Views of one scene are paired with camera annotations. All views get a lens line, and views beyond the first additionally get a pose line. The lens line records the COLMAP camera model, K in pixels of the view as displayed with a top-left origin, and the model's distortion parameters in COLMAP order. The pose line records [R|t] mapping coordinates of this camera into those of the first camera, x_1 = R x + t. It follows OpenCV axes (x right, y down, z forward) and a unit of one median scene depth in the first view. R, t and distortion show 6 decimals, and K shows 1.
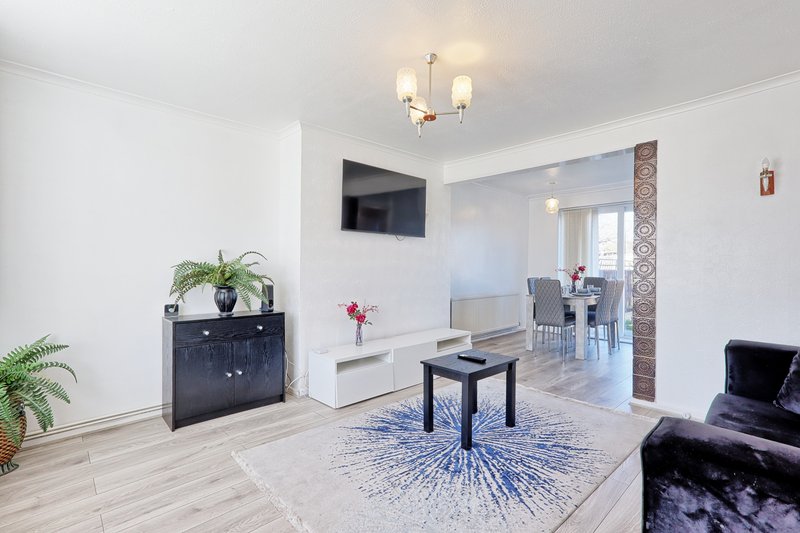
lens RADIAL K [[371.2, 0, 401.6], [0, 371.2, 268.4], [0, 0, 1]] dist [0.004310, 0.005090]
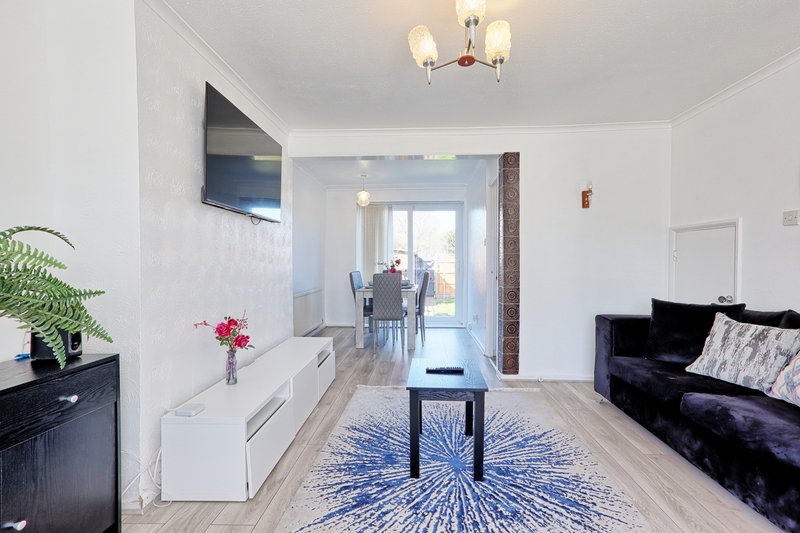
lens RADIAL K [[371.2, 0, 402.0], [0, 371.2, 267.0], [0, 0, 1]] dist [0.004310, 0.005090]
pose [[0.727007, -0.015482, 0.686455, -0.461451], [0.004276, 0.999828, 0.018021, -0.005497], [-0.686617, -0.010166, 0.726949, 0.463417]]
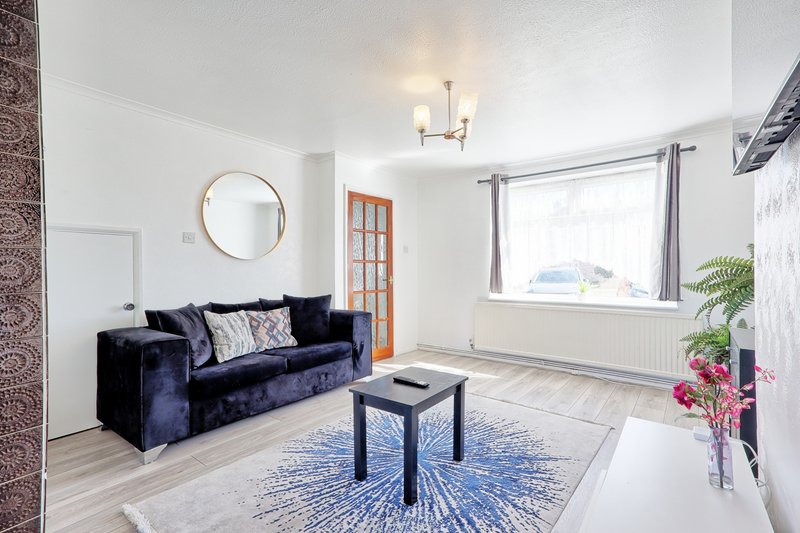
lens RADIAL K [[371.2, 0, 398.9], [0, 371.2, 266.1], [0, 0, 1]] dist [0.004310, 0.005090]
pose [[-0.989793, -0.001030, -0.142506, 0.334068], [-0.000325, 0.999988, -0.004974, -0.003018], [0.142510, -0.004877, -0.989781, 1.807052]]
